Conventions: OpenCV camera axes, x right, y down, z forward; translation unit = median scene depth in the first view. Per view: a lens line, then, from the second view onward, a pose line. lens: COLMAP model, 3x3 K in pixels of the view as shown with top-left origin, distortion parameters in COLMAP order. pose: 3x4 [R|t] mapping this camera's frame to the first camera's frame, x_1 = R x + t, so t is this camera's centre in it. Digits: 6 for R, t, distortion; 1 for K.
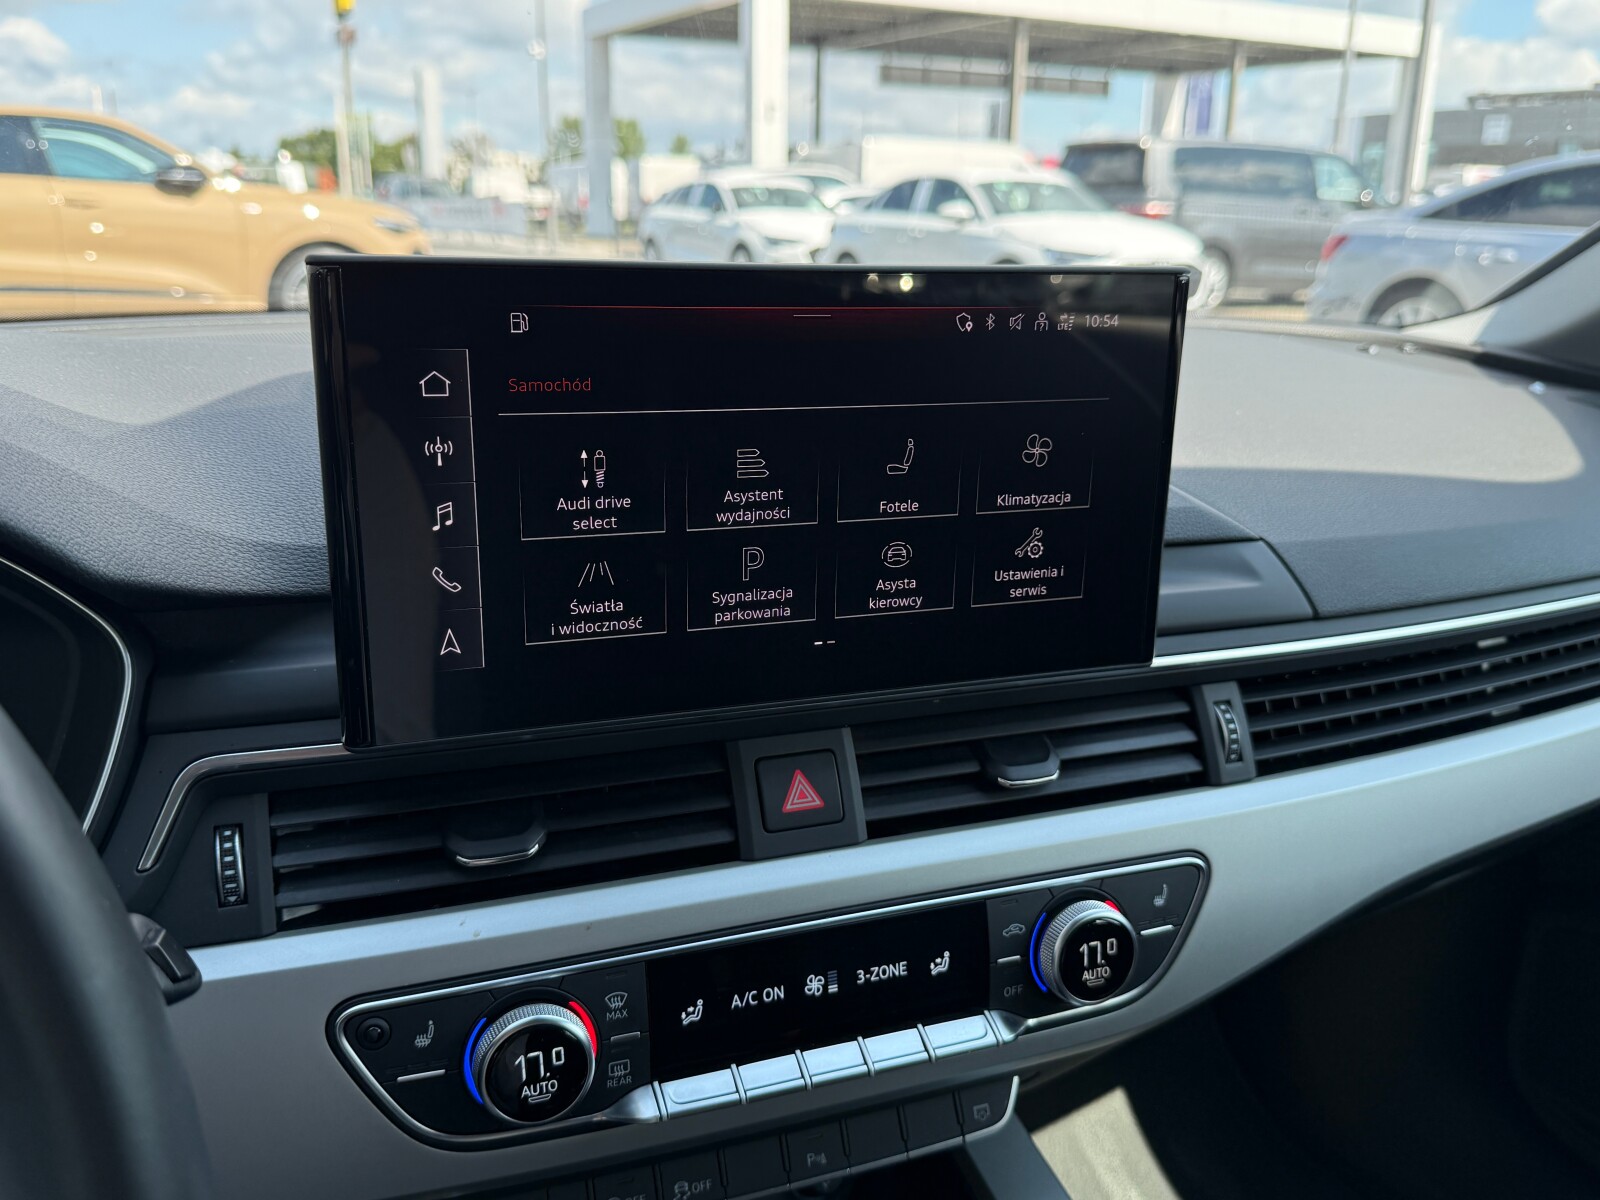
lens RADIAL K [[1310.6, 0, 796.9], [0, 1310.6, 597.9], [0, 0, 1]] dist [0.134839, -0.341427]
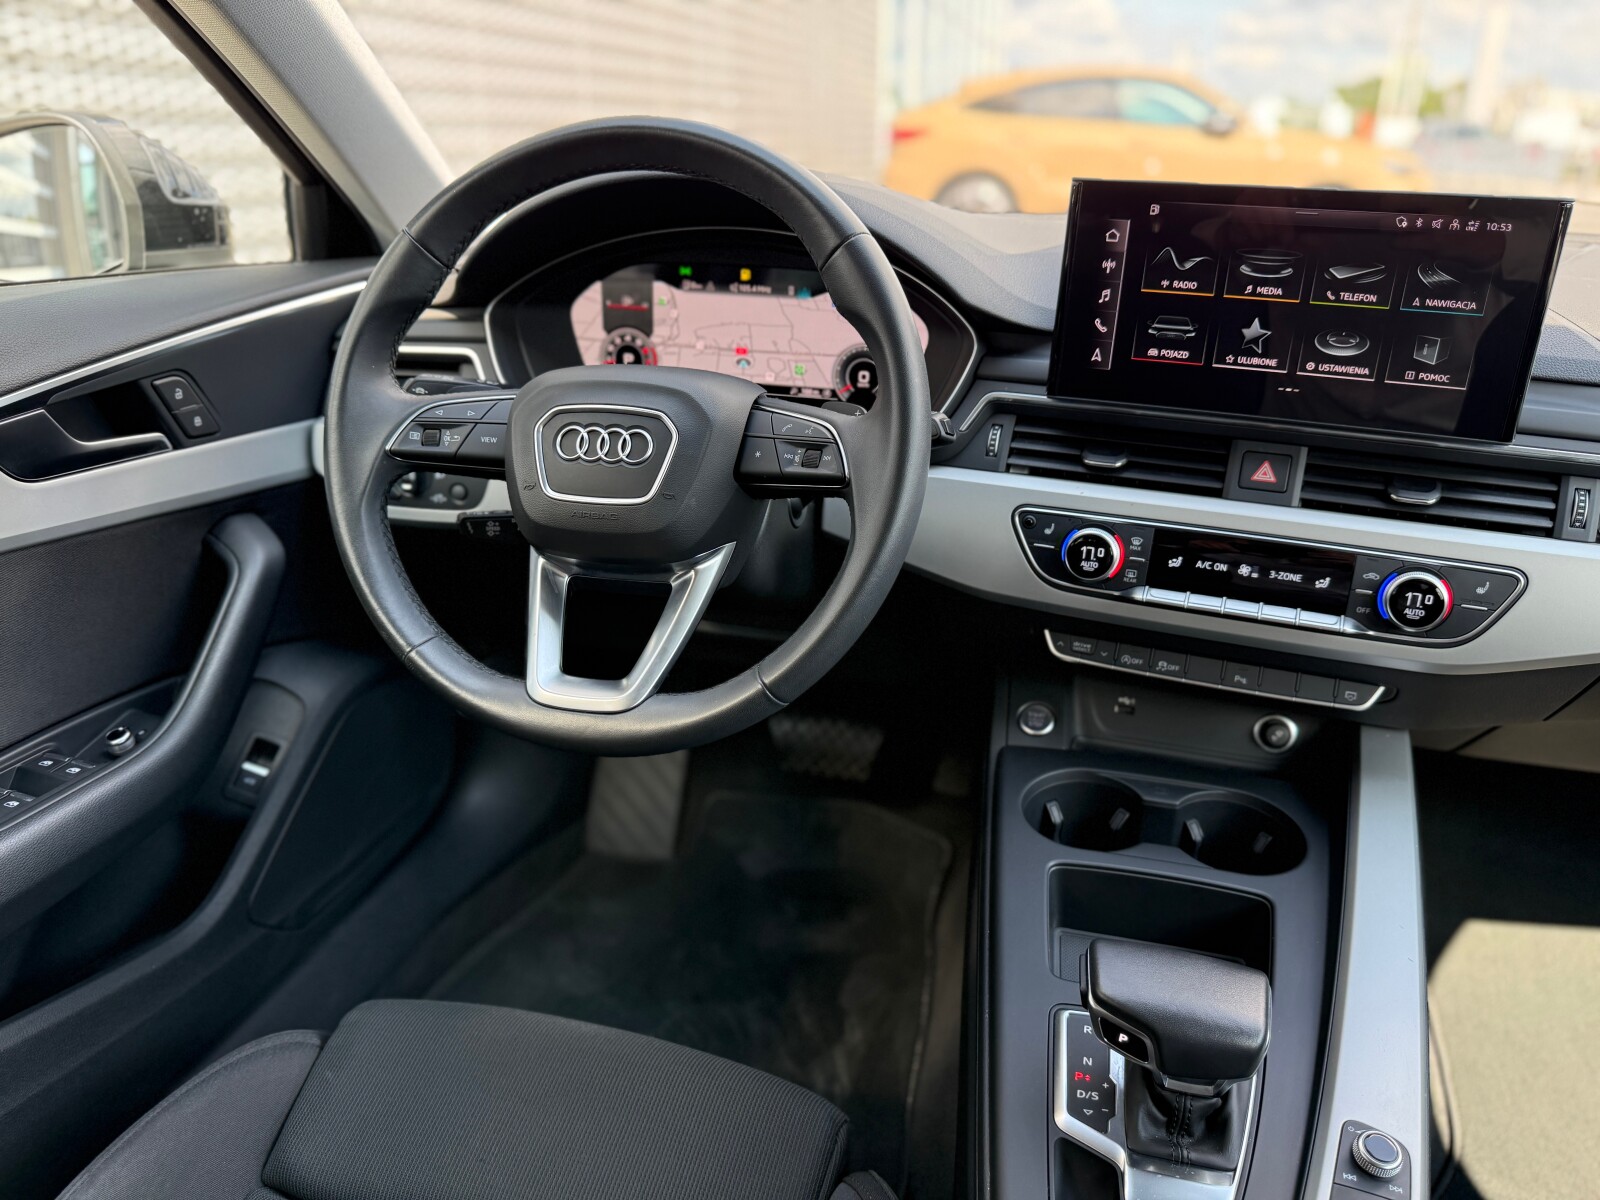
lens RADIAL K [[1148.7, 0, 798.1], [0, 1148.7, 607.5], [0, 0, 1]] dist [0.013443, -0.041913]
pose [[0.727565, 0.255145, -0.636828, 0.591051], [-0.195910, 0.966886, 0.163558, 0.187955], [0.657471, 0.005762, 0.753458, -0.661088]]
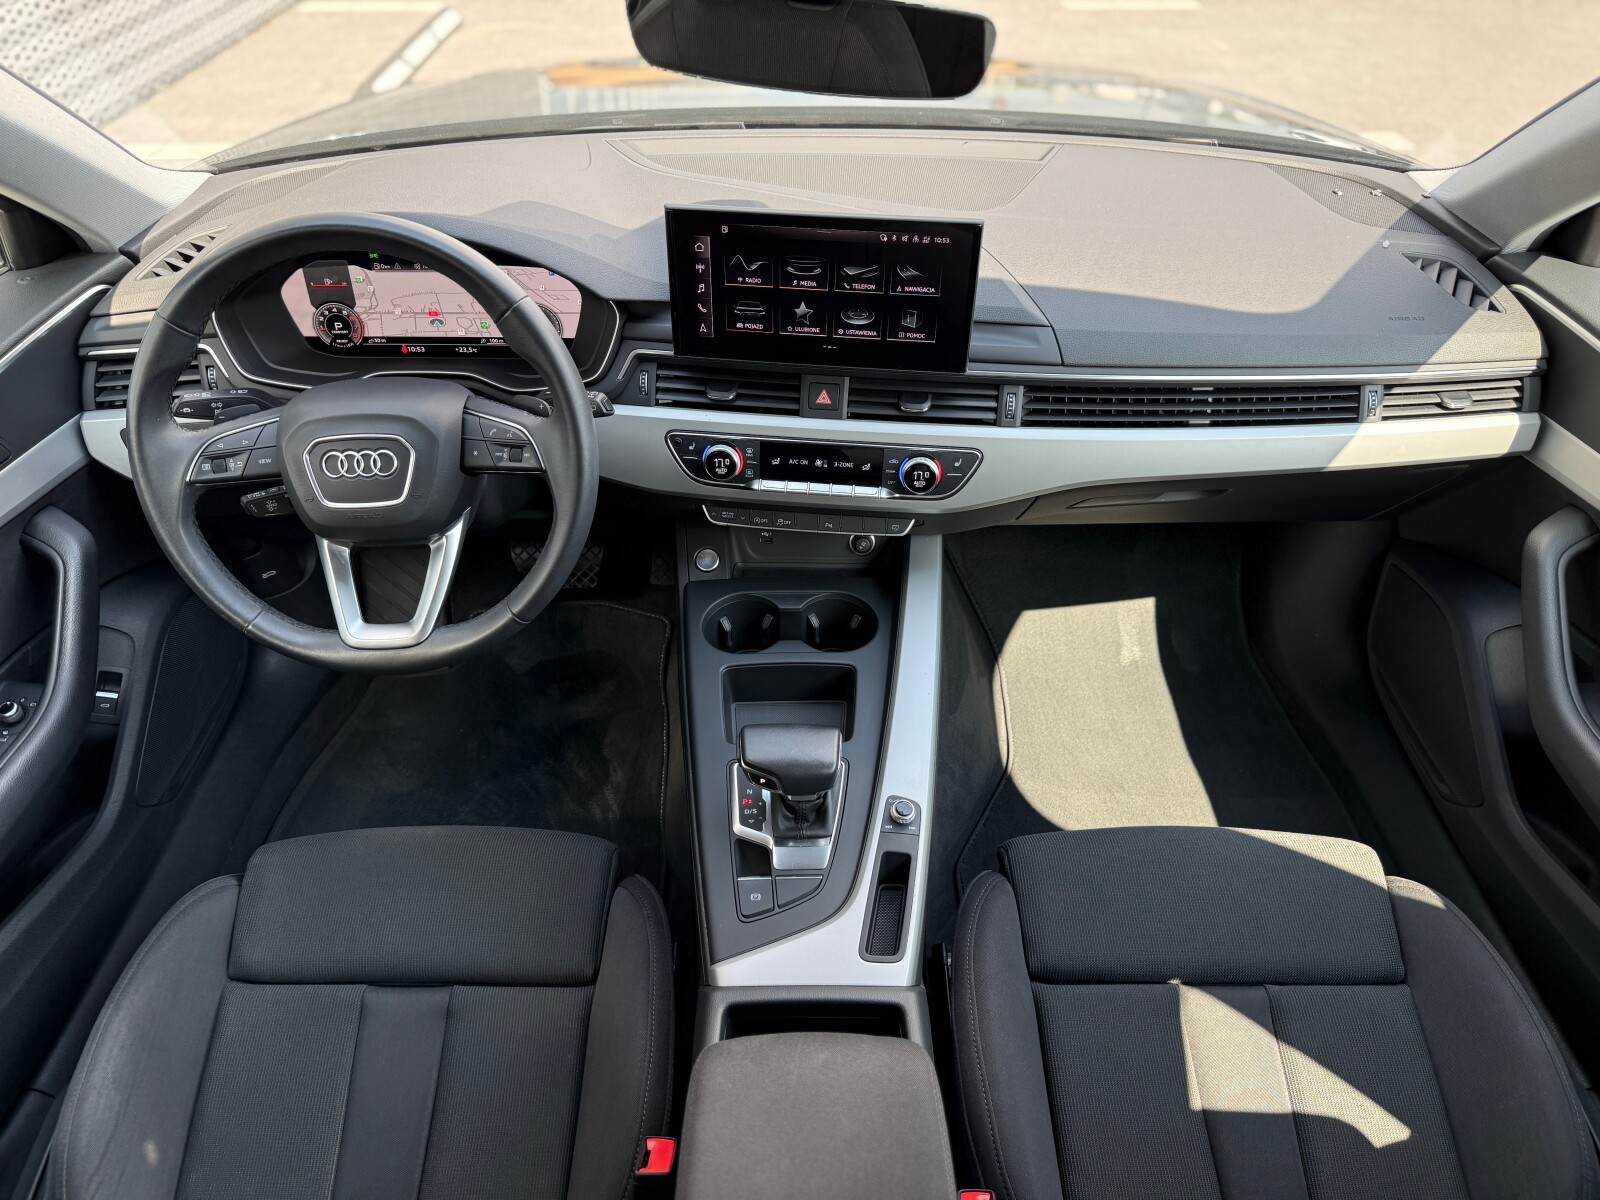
lens RADIAL K [[1124.2, 0, 796.9], [0, 1124.2, 612.5], [0, 0, 1]] dist [0.119668, -0.187571]
pose [[0.887452, 0.271318, -0.372579, 0.937610], [-0.113629, 0.912217, 0.393635, -0.361367], [0.446673, -0.306997, 0.840378, -1.155819]]
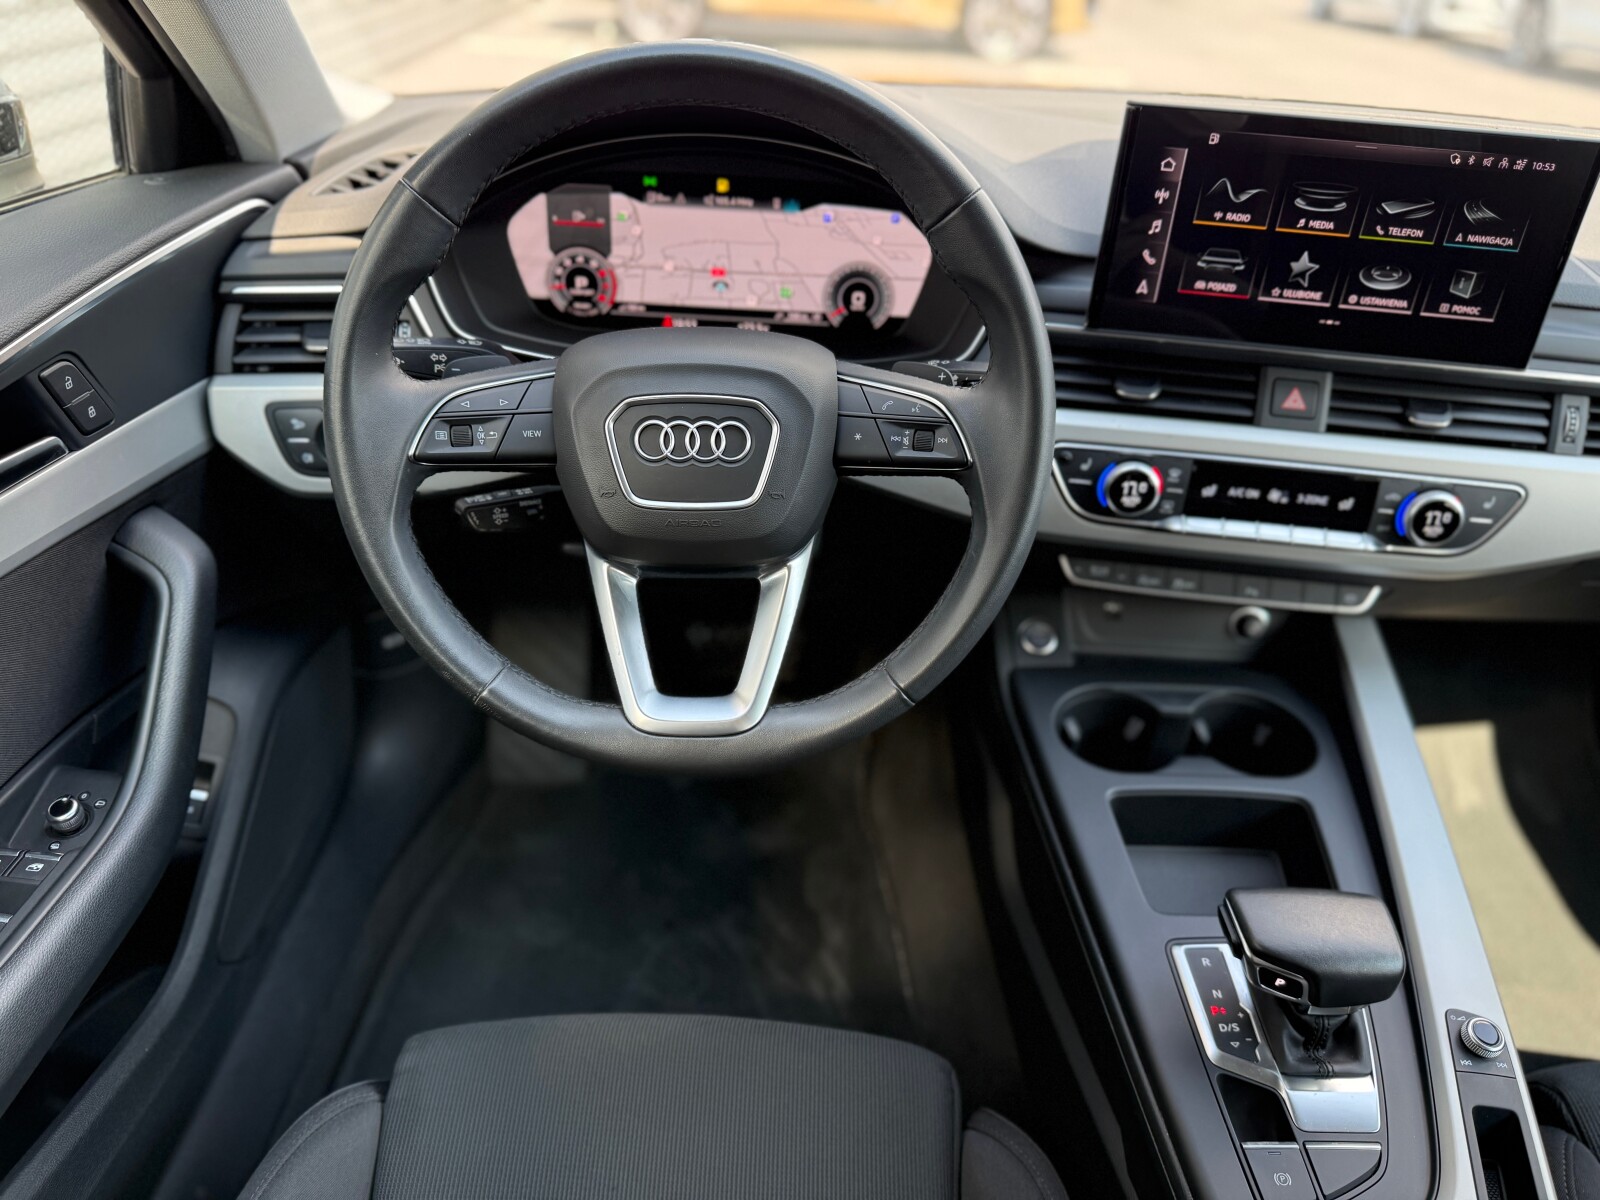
lens RADIAL K [[1156.1, 0, 800.0], [0, 1156.1, 600.0], [0, 0, 1]] dist [0.005541, -0.022960]
pose [[0.883578, 0.265061, -0.386047, 0.091205], [-0.161674, 0.946365, 0.279739, 0.065299], [0.439489, -0.184757, 0.879041, -0.837832]]
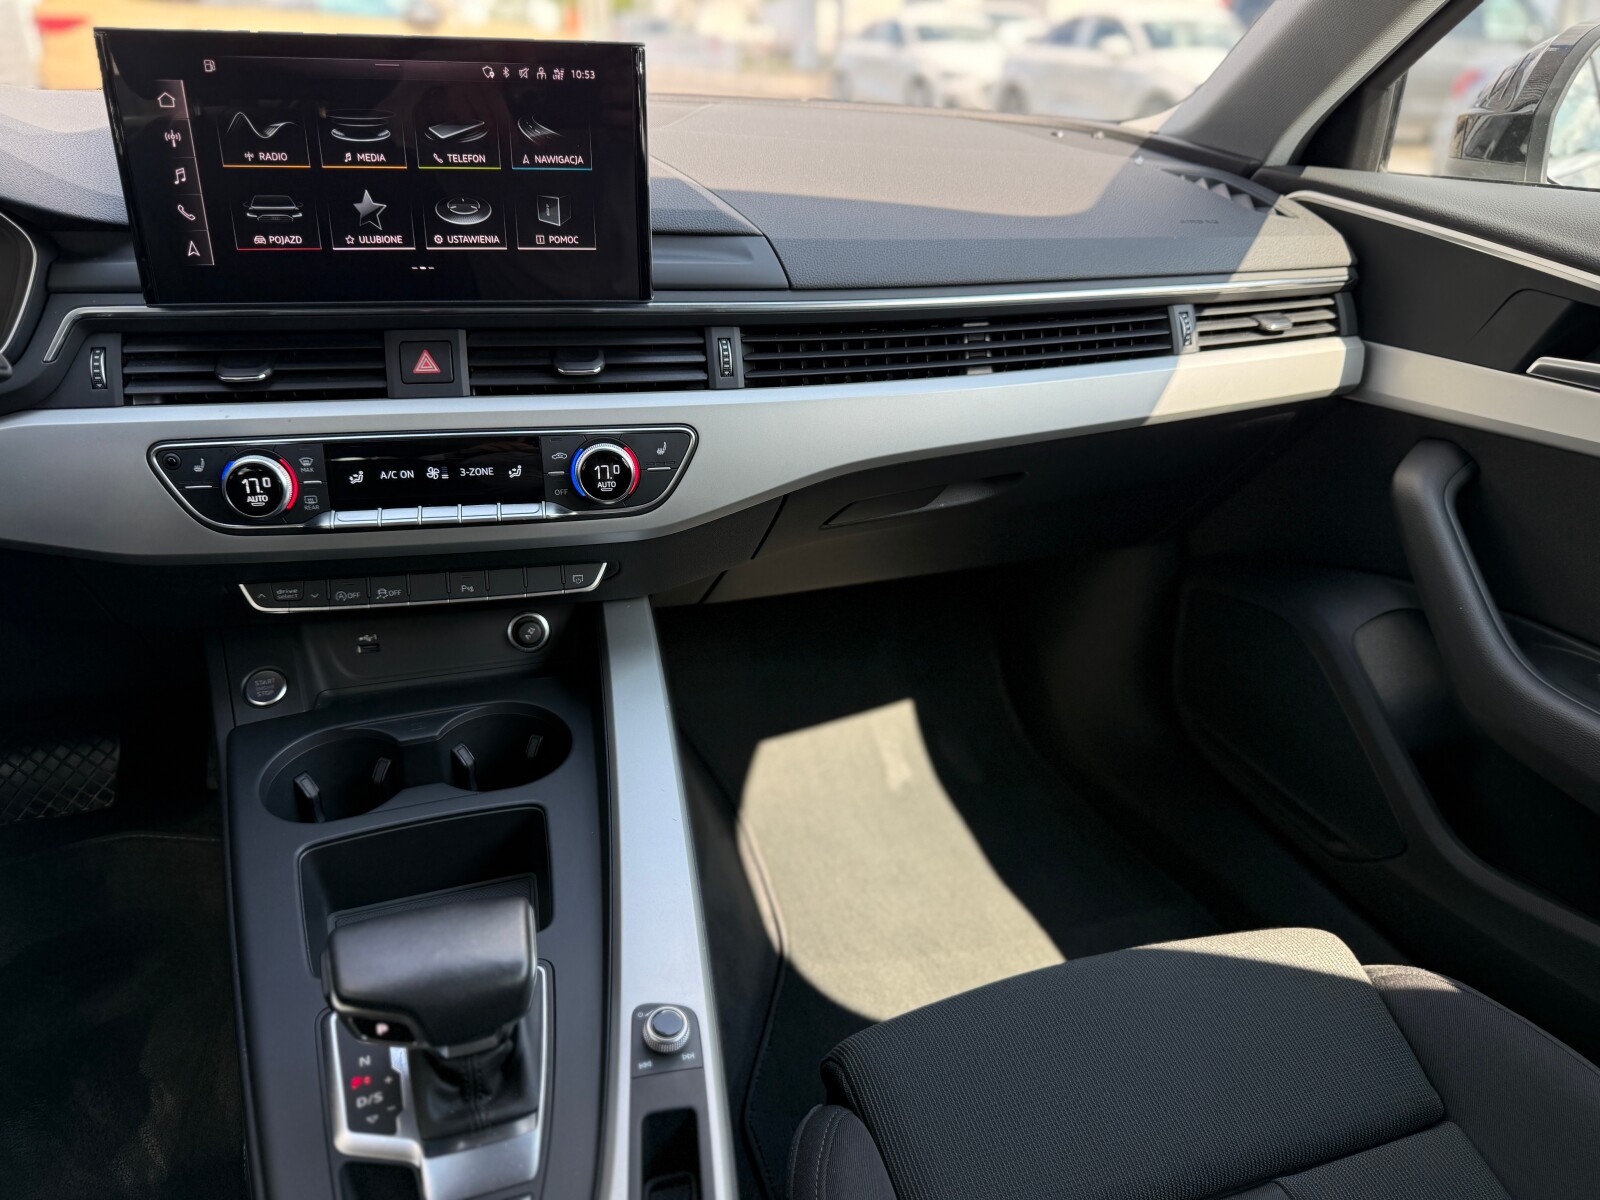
lens RADIAL K [[1148.7, 0, 798.1], [0, 1148.7, 607.5], [0, 0, 1]] dist [0.013443, -0.041913]
pose [[0.988162, 0.071820, -0.135567, 0.680528], [-0.048007, 0.984033, 0.171387, 0.173447], [0.145712, -0.162850, 0.975832, -0.435523]]
